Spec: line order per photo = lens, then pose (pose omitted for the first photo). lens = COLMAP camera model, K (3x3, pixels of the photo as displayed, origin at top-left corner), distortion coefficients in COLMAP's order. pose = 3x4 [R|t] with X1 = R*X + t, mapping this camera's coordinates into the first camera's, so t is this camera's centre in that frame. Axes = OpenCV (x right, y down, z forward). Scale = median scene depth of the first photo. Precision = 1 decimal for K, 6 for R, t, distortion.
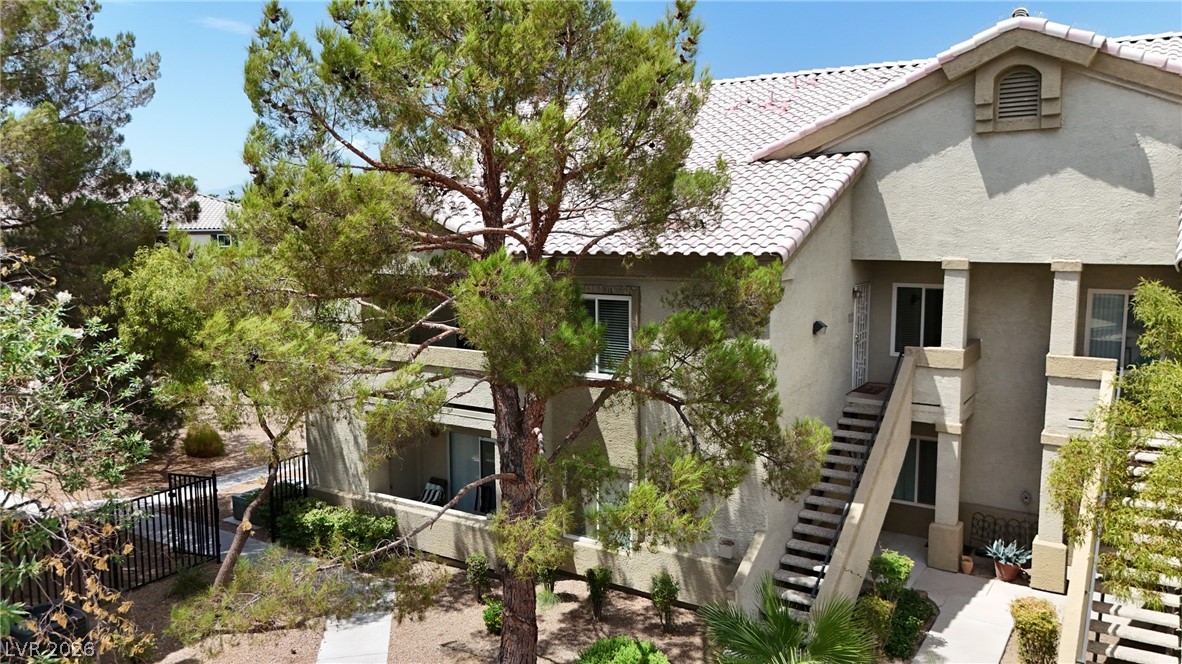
lens RADIAL K [[876.6, 0, 591.0], [0, 876.6, 332.0], [0, 0, 1]] dist [0.078853, -0.100289]
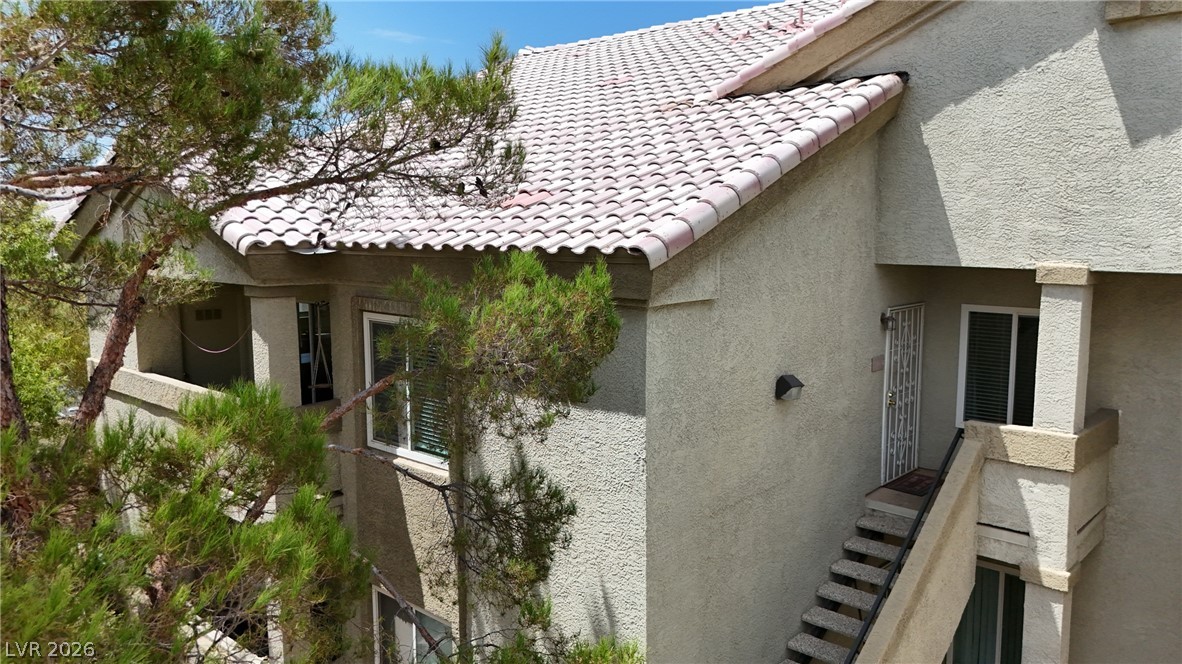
lens RADIAL K [[885.8, 0, 591.0], [0, 885.8, 332.0], [0, 0, 1]] dist [0.041448, -0.004077]
pose [[0.986359, 0.024170, -0.162824, 0.216140], [-0.024336, 0.999703, 0.000972, -0.035140], [0.162799, 0.003004, 0.986655, 0.414054]]
